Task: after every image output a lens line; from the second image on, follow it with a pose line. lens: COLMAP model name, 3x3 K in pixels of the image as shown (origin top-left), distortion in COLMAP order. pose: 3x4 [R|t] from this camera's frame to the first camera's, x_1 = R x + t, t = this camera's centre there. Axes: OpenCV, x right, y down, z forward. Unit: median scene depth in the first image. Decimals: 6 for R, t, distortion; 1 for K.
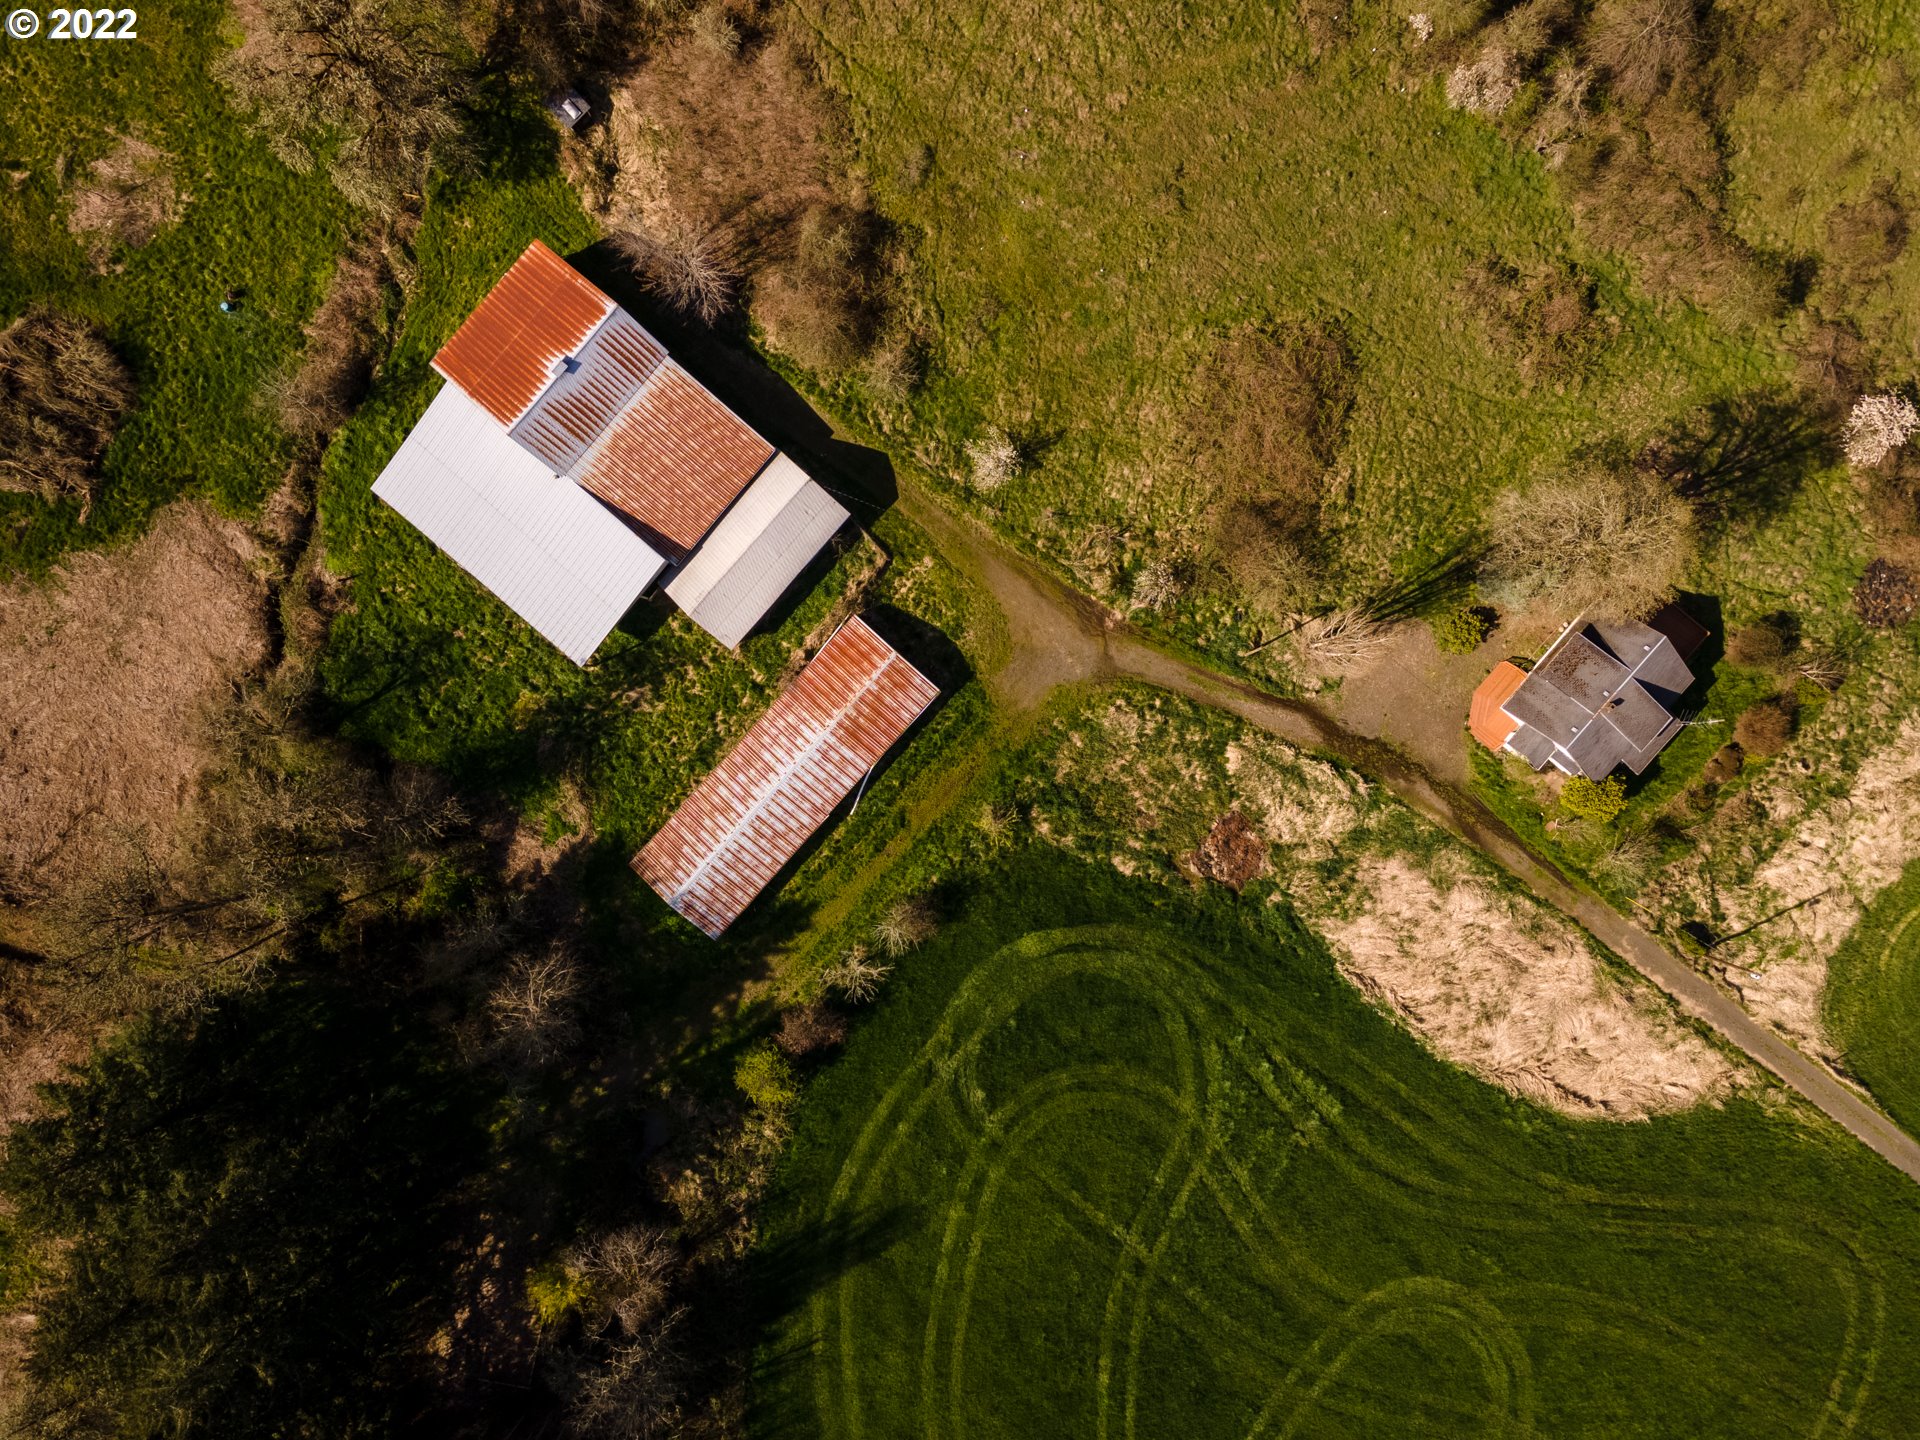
lens RADIAL K [[1401.5, 0, 962.4], [0, 1401.5, 709.7], [0, 0, 1]] dist [0.023476, 0.067402]
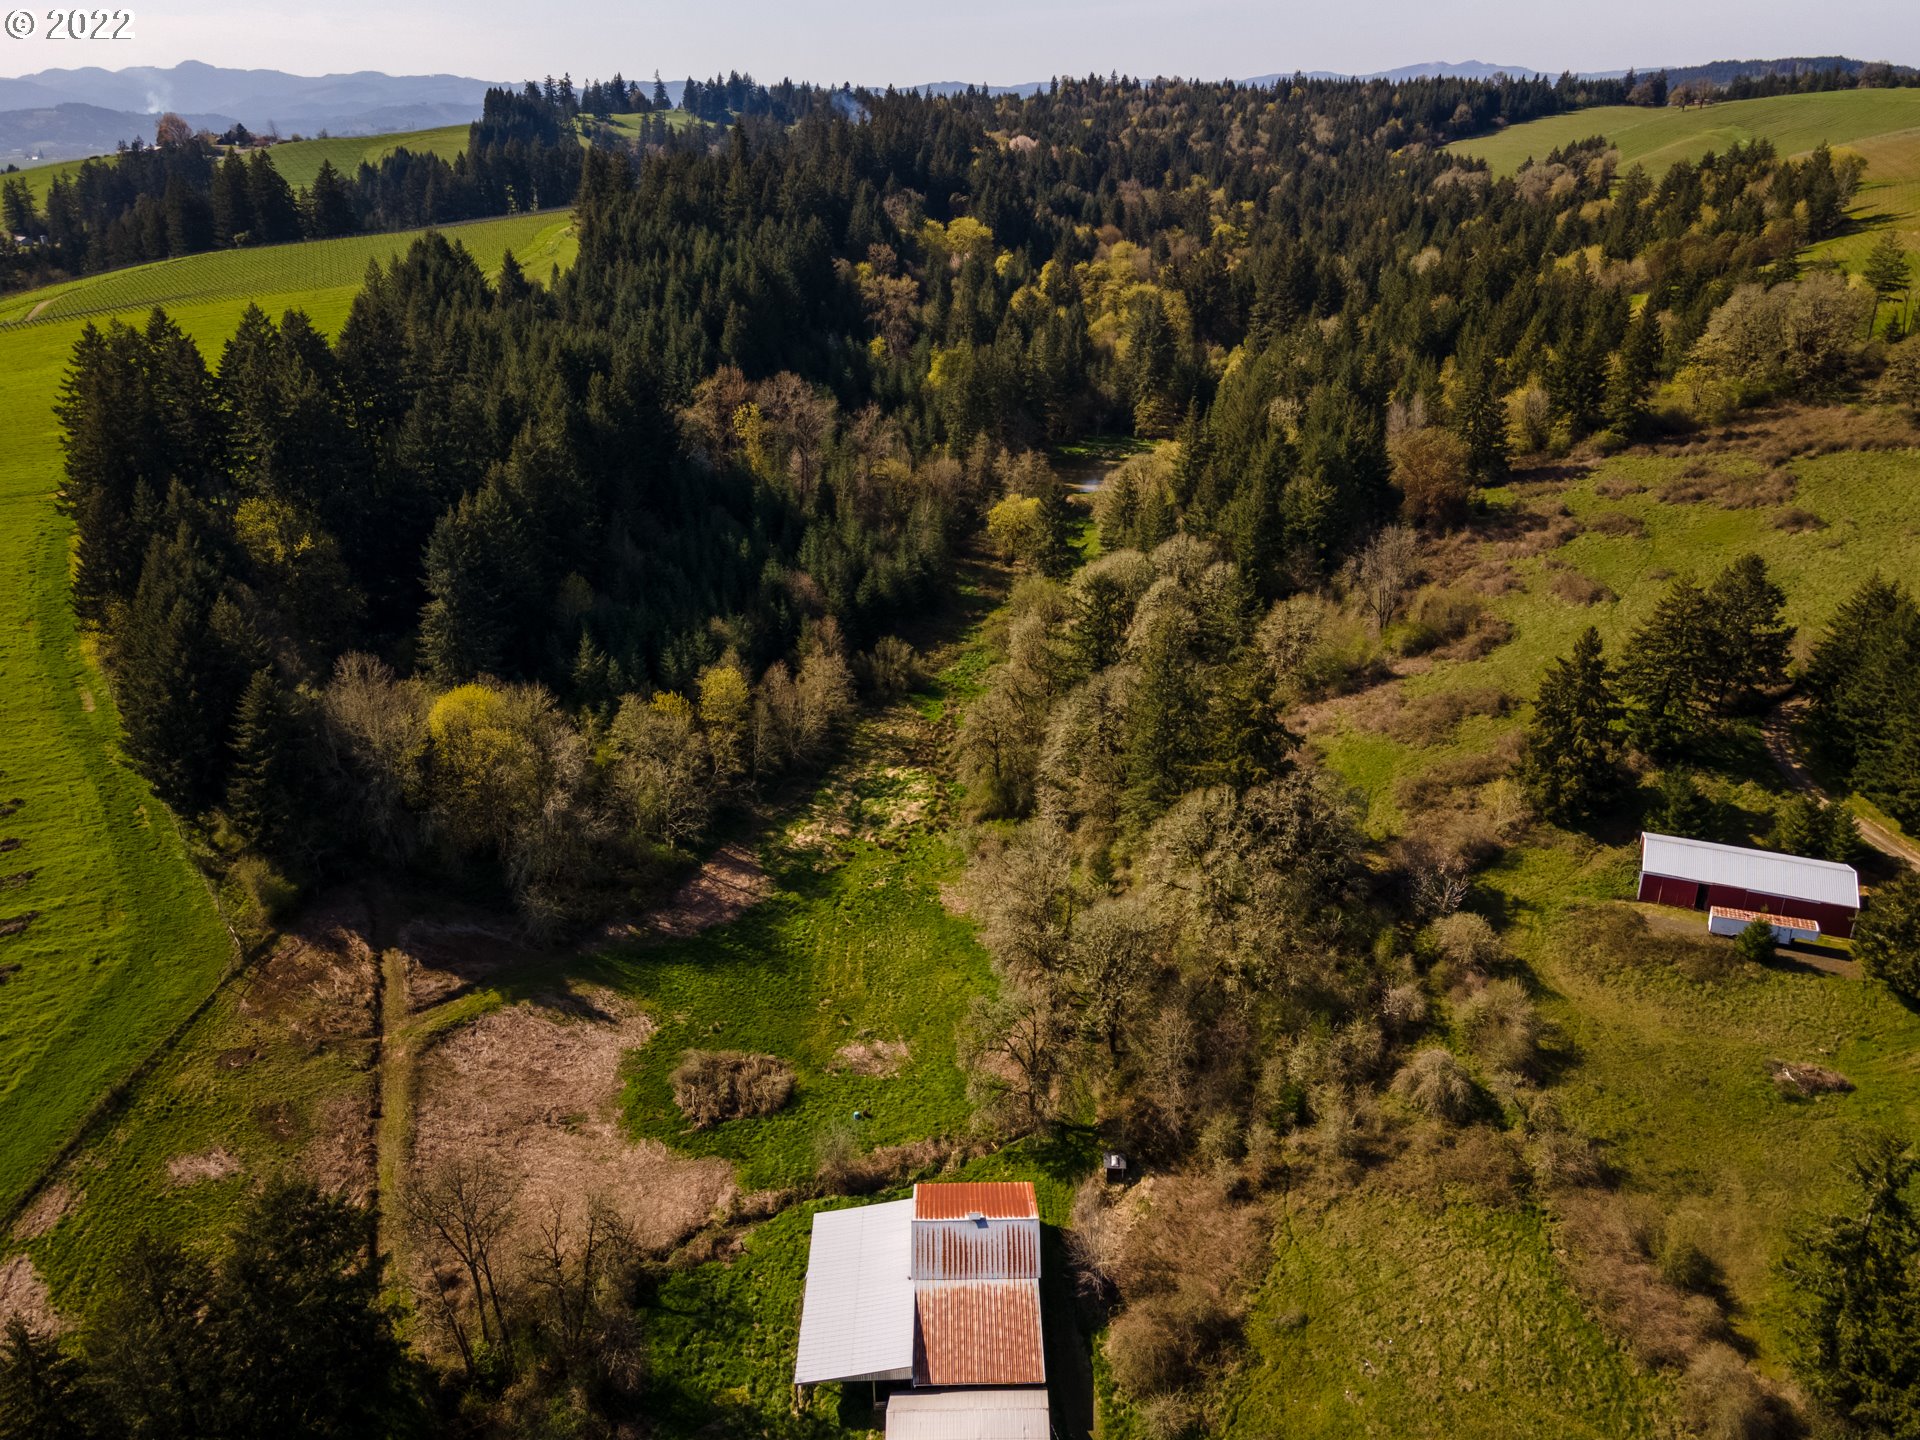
lens RADIAL K [[1401.5, 0, 962.4], [0, 1401.5, 709.7], [0, 0, 1]] dist [0.023476, 0.067402]
pose [[0.659178, 0.302721, -0.688364, 0.448351], [-0.751977, 0.260499, -0.605534, 0.420018], [-0.003990, 0.916788, 0.399354, 0.017365]]
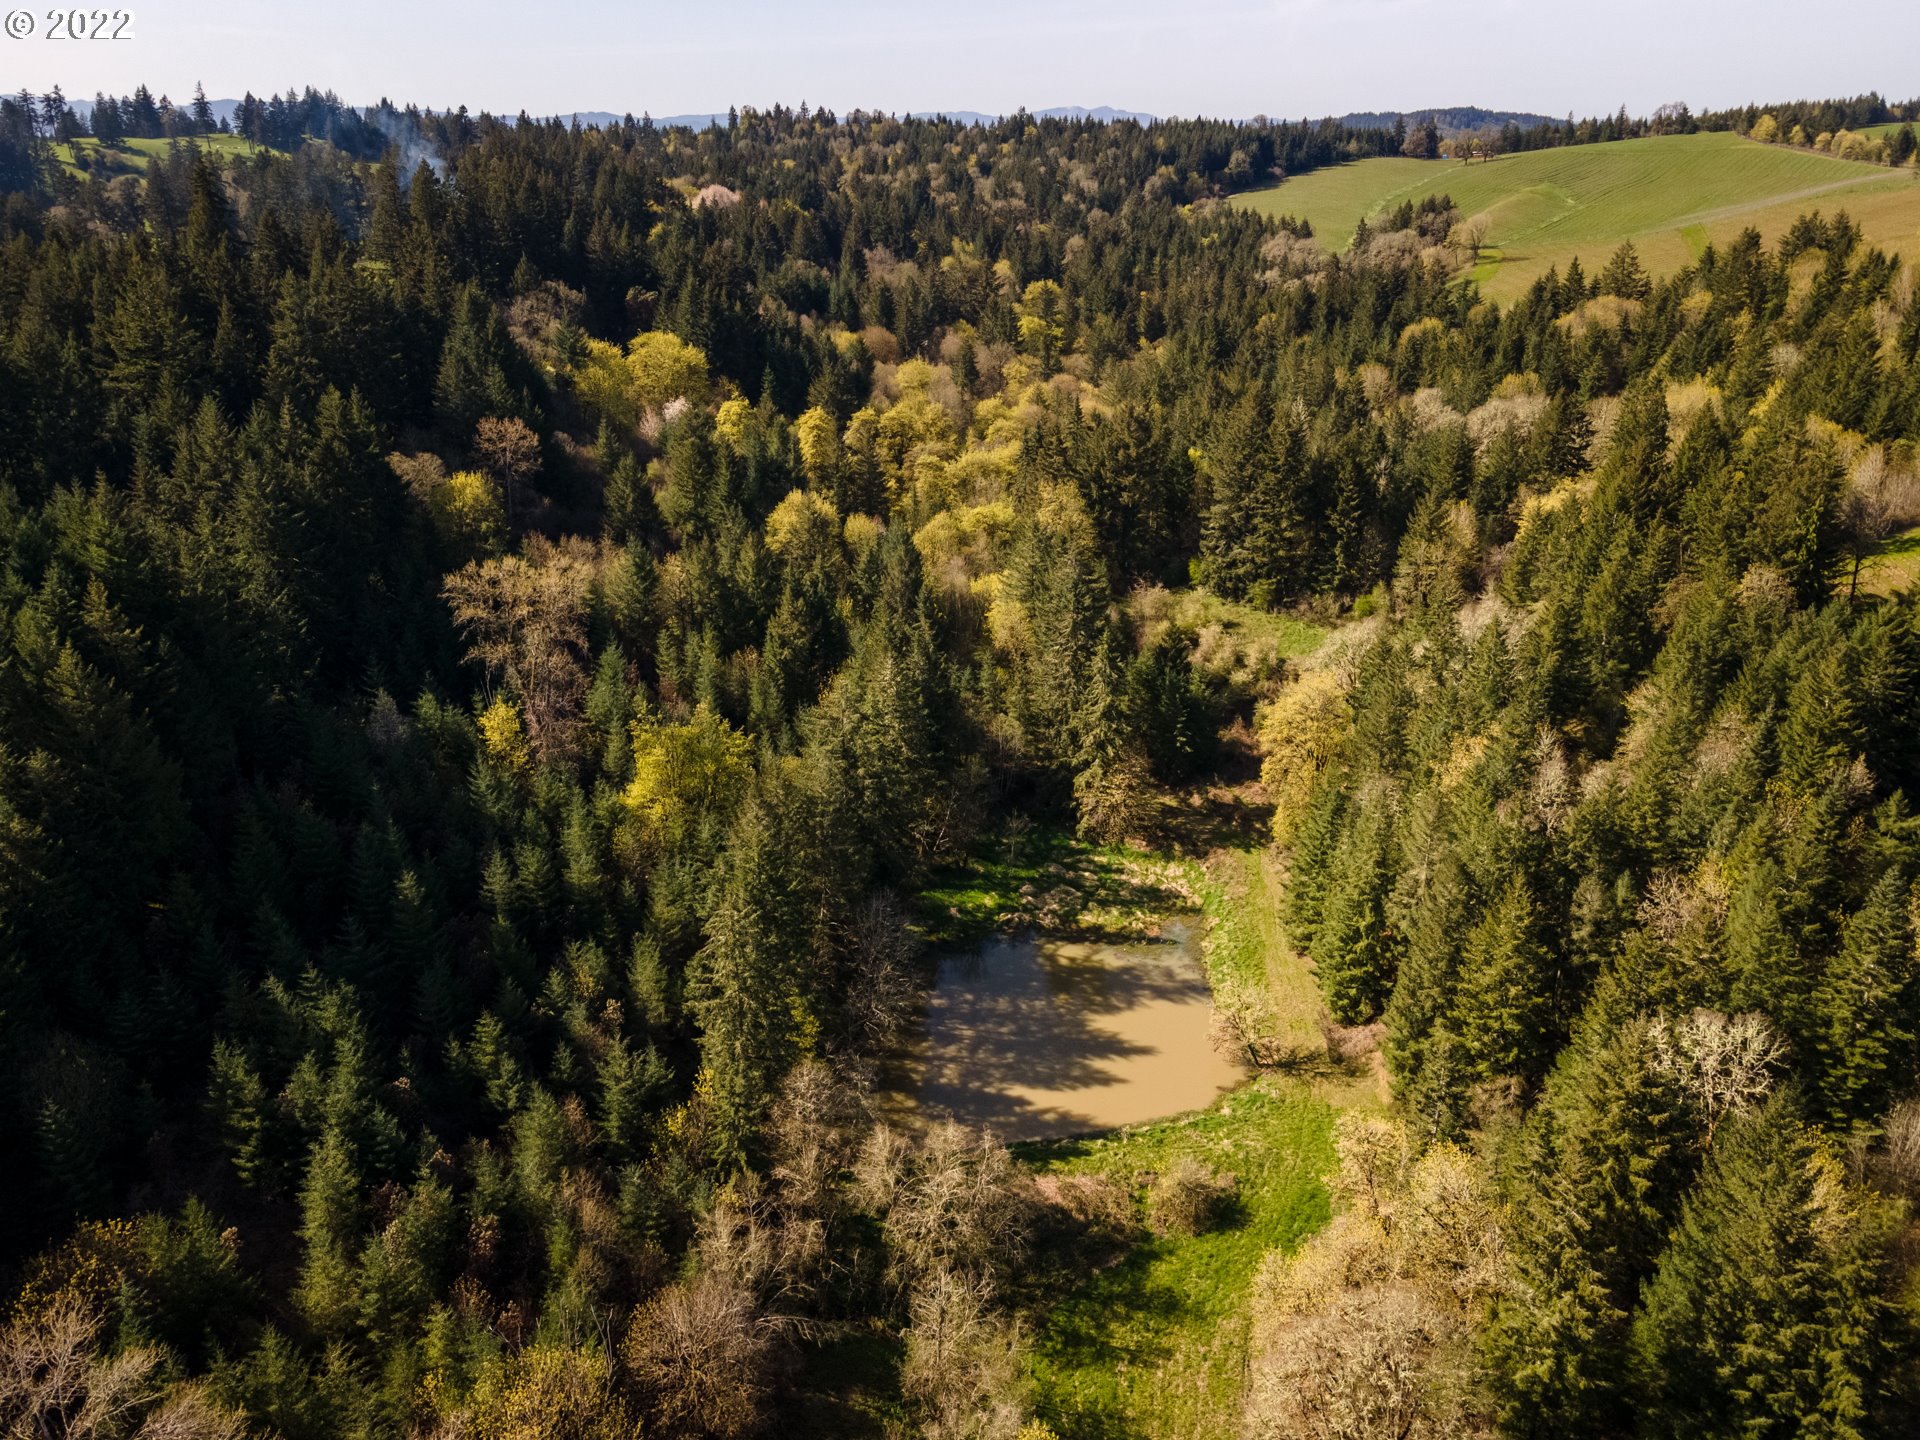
lens RADIAL K [[1400.7, 0, 960.0], [0, 1400.7, 720.0], [0, 0, 1]] dist [-0.030333, 0.164285]
pose [[0.810543, 0.237896, -0.535187, -1.374910], [-0.585474, 0.304945, -0.751152, -1.103685], [-0.015493, 0.922179, 0.386452, 0.014746]]
